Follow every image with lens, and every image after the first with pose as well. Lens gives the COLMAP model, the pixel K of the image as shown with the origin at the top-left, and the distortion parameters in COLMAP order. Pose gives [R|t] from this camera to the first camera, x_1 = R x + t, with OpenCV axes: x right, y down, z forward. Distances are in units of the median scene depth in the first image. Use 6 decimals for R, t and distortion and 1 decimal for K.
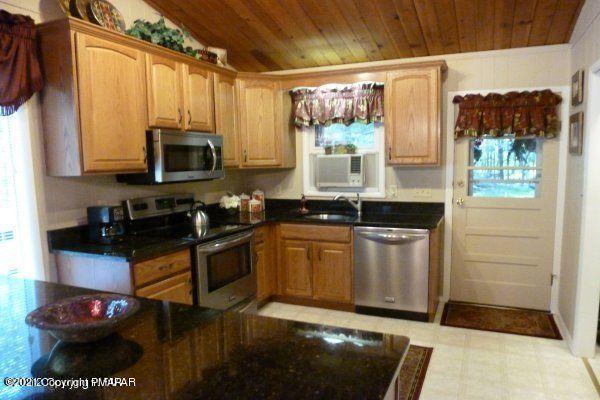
lens RADIAL K [[437.7, 0, 296.6], [0, 437.7, 201.5], [0, 0, 1]] dist [-0.039940, 0.007424]
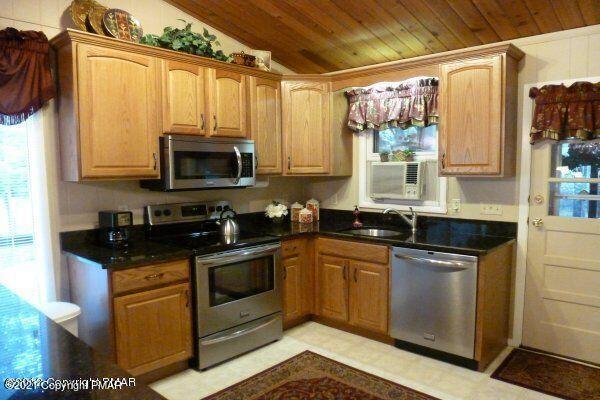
lens RADIAL K [[437.7, 0, 301.7], [0, 437.7, 200.5], [0, 0, 1]] dist [-0.039940, 0.007424]
pose [[0.948758, 0.032108, -0.314367, 0.227327], [-0.037460, 0.999238, -0.010996, -0.015346], [0.313774, 0.022209, 0.949238, 0.128406]]
